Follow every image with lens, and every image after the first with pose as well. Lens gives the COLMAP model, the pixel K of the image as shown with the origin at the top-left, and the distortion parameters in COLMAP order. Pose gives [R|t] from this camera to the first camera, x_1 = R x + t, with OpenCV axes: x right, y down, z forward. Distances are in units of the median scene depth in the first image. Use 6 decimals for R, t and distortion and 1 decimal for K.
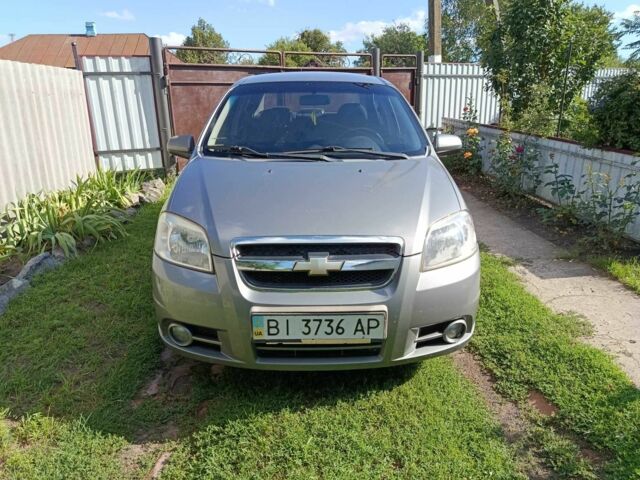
lens RADIAL K [[440.3, 0, 317.4], [0, 440.3, 239.9], [0, 0, 1]] dist [0.022023, -0.029744]
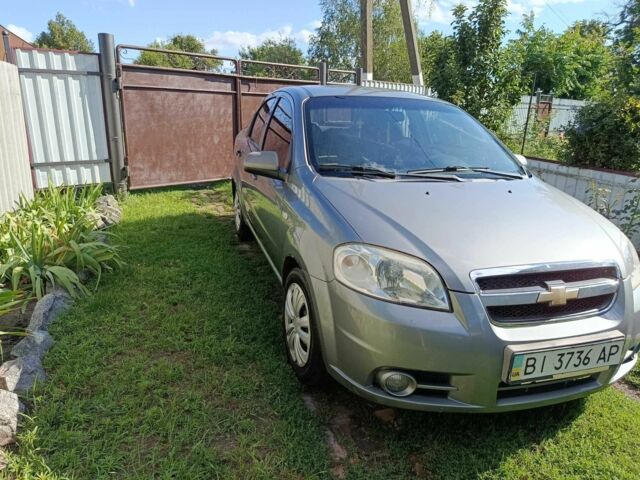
lens RADIAL K [[440.3, 0, 315.5], [0, 440.3, 241.2], [0, 0, 1]] dist [0.022023, -0.029744]
pose [[0.962180, -0.038967, 0.269615, -0.307943], [0.044195, 0.998934, -0.013343, -0.027891], [-0.268807, 0.024754, 0.962876, 0.088033]]
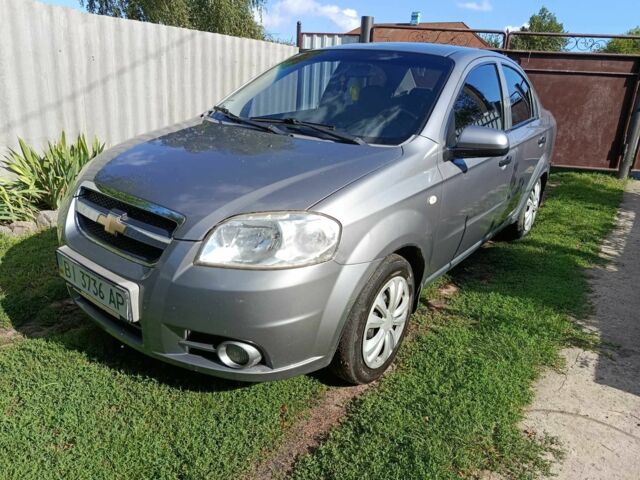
lens RADIAL K [[440.3, 0, 324.3], [0, 440.3, 242.0], [0, 0, 1]] dist [0.022023, -0.029744]
pose [[0.783854, 0.265017, -0.561550, 0.368123], [-0.253973, 0.962077, 0.099526, -0.046306], [0.566631, 0.064604, 0.821435, 0.195364]]
